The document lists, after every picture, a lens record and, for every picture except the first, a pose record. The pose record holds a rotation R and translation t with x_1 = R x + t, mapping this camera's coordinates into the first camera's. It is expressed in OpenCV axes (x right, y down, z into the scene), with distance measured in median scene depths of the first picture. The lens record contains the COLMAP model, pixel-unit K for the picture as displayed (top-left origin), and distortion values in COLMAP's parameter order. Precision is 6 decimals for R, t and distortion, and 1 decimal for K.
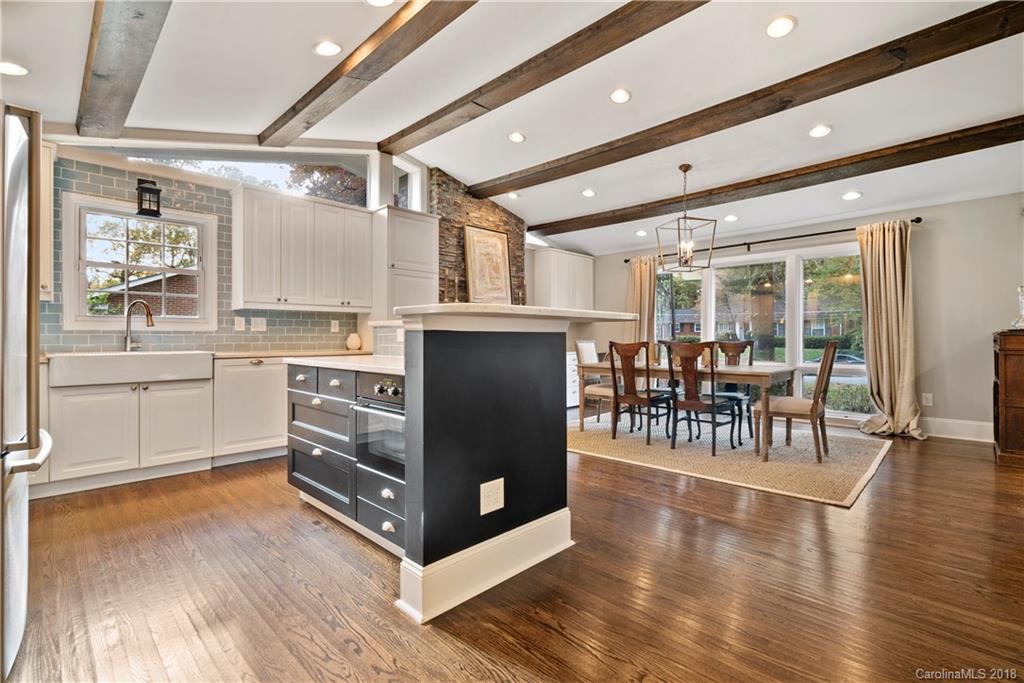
lens RADIAL K [[467.9, 0, 514.0], [0, 467.9, 335.4], [0, 0, 1]] dist [-0.001734, -0.000045]
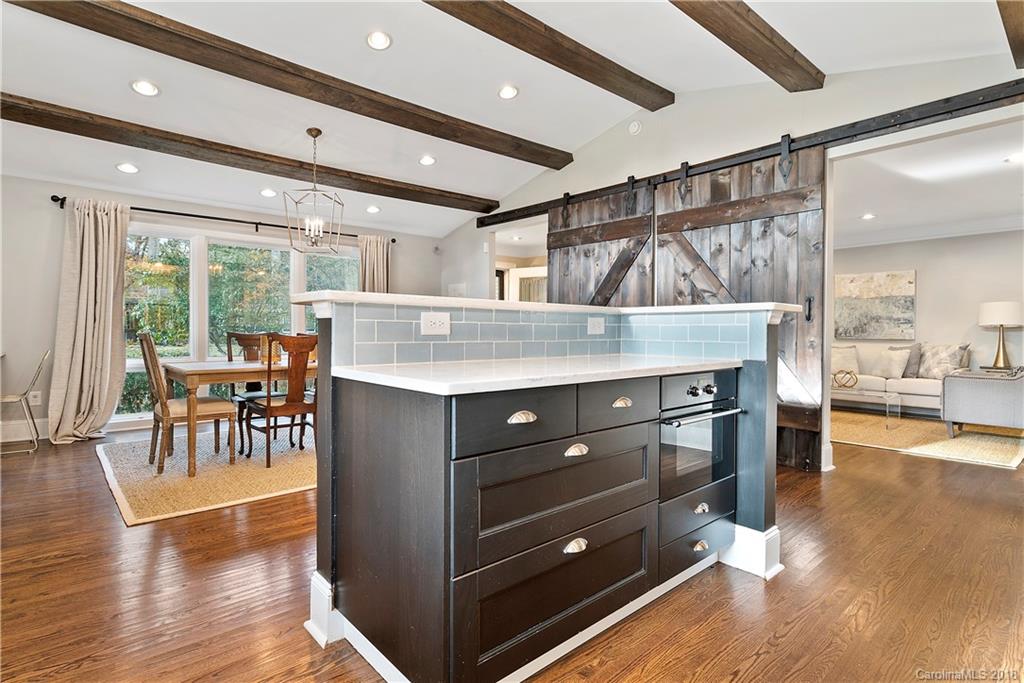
lens RADIAL K [[513.9, 0, 498.7], [0, 513.9, 340.3], [0, 0, 1]] dist [-0.003590, -0.000837]
pose [[0.085417, -0.014985, 0.996233, -0.552097], [-0.007624, 0.999848, 0.015693, 0.007801], [-0.996316, -0.008936, 0.085290, 0.575390]]
